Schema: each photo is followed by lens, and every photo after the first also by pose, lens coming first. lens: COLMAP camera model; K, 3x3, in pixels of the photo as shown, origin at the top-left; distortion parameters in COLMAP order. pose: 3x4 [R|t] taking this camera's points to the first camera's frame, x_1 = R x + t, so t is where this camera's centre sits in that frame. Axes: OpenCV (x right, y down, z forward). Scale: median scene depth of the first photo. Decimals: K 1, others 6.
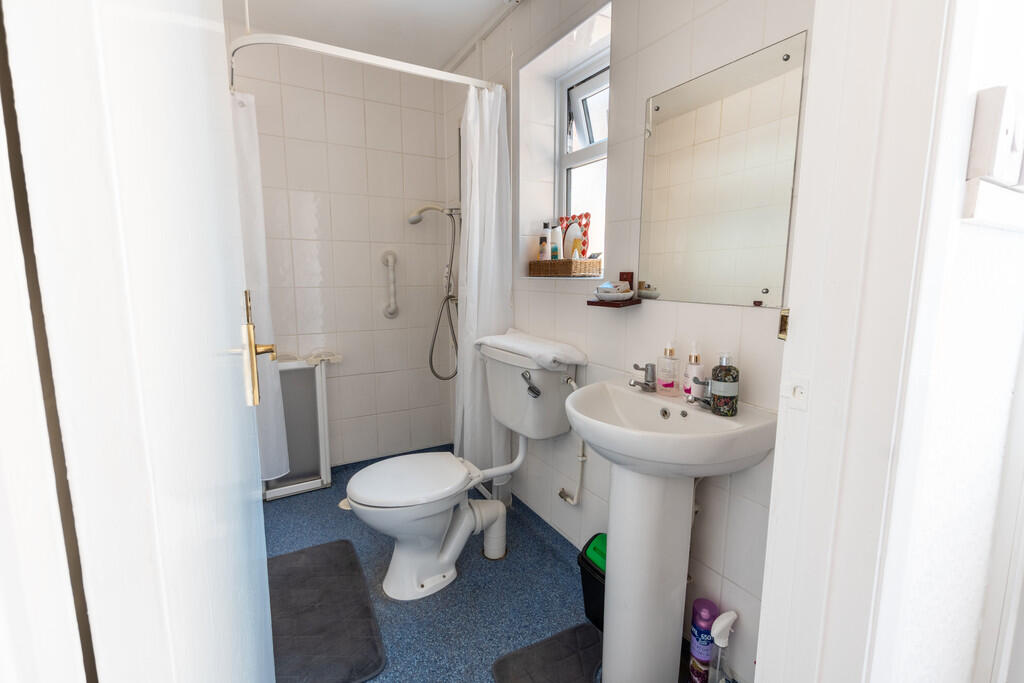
lens RADIAL K [[445.9, 0, 511.7], [0, 445.9, 337.4], [0, 0, 1]] dist [0.001537, -0.000651]
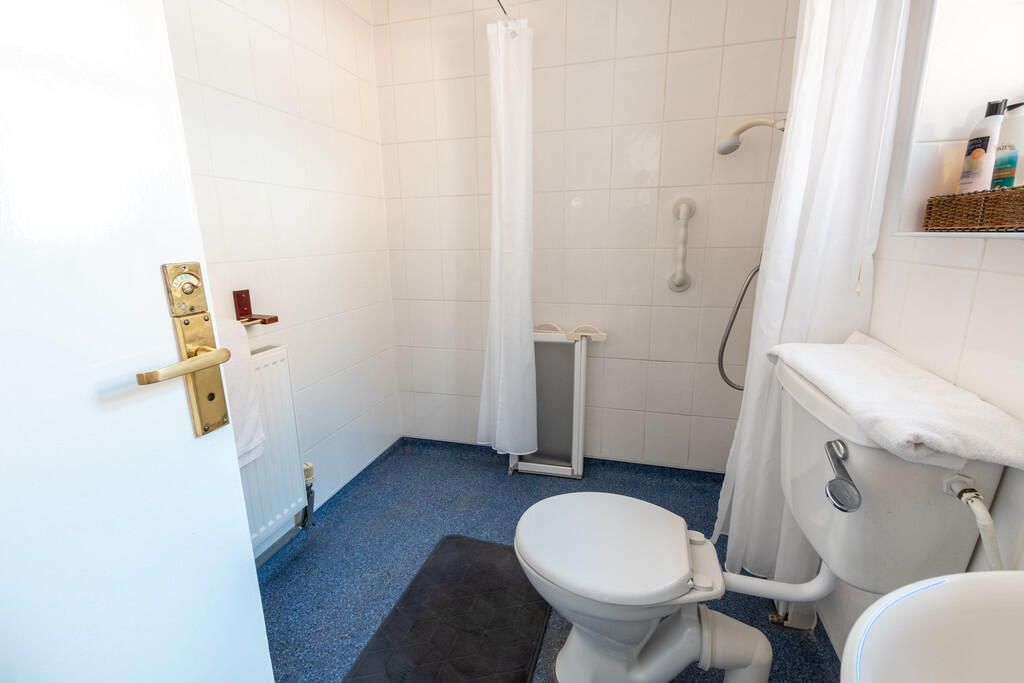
lens RADIAL K [[445.9, 0, 511.7], [0, 445.9, 337.4], [0, 0, 1]] dist [0.001537, -0.000651]
pose [[0.696094, 0.150069, -0.702091, 0.082336], [-0.082949, 0.988172, 0.128976, -0.048371], [0.713143, -0.031542, 0.700309, 0.344080]]
